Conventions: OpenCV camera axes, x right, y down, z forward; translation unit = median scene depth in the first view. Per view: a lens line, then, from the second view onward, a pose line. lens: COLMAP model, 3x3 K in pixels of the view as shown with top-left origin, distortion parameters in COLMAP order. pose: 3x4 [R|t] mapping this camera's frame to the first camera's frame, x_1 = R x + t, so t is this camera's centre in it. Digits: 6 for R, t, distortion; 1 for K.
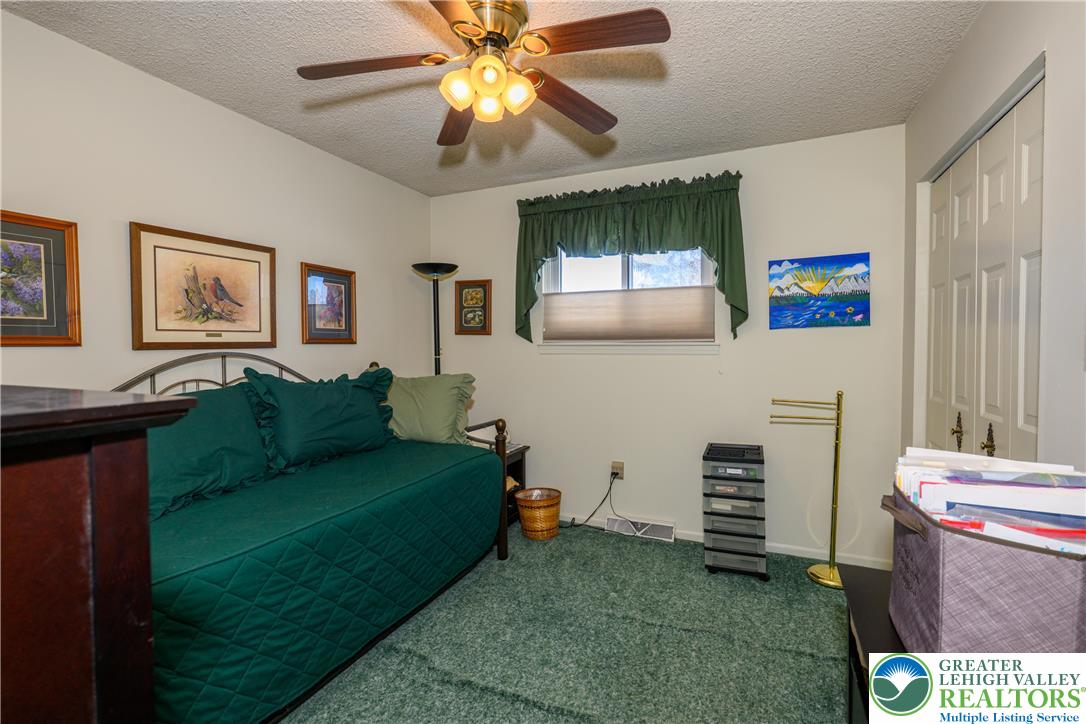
lens RADIAL K [[519.6, 0, 538.7], [0, 519.6, 359.1], [0, 0, 1]] dist [-0.004259, 0.000394]
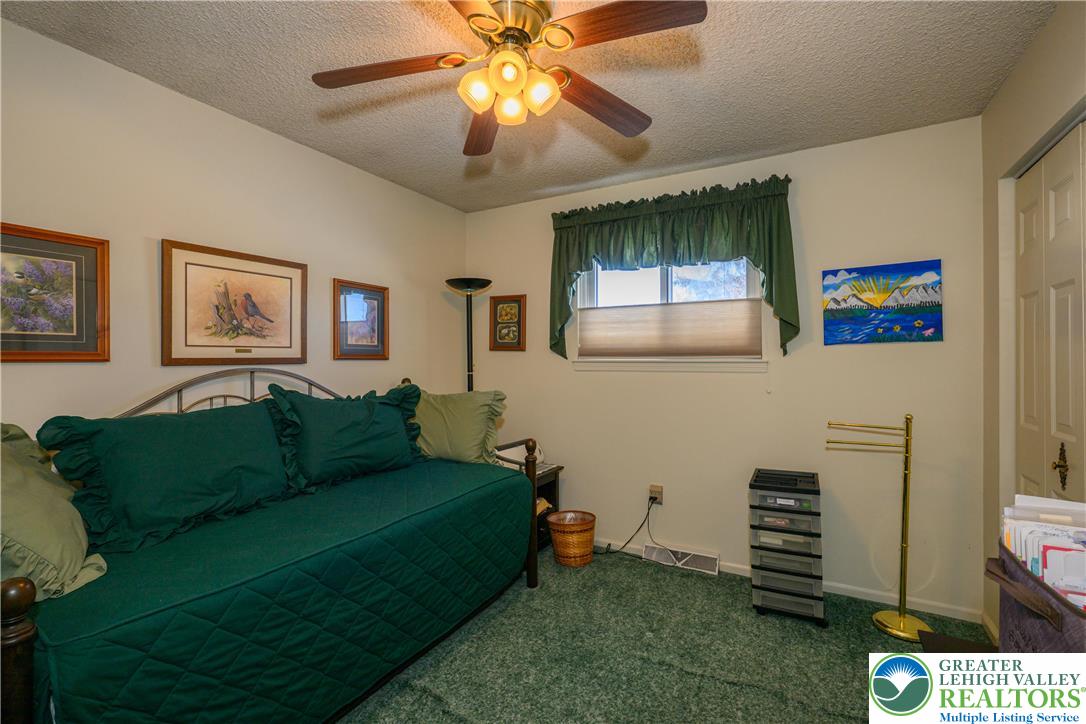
lens RADIAL K [[481.5, 0, 548.6], [0, 481.5, 359.3], [0, 0, 1]] dist [-0.000923, 0.000272]
pose [[0.995646, 0.002697, -0.093175, 0.046459], [-0.005369, 0.999581, -0.028440, -0.006719], [0.093059, 0.028816, 0.995243, 0.128538]]
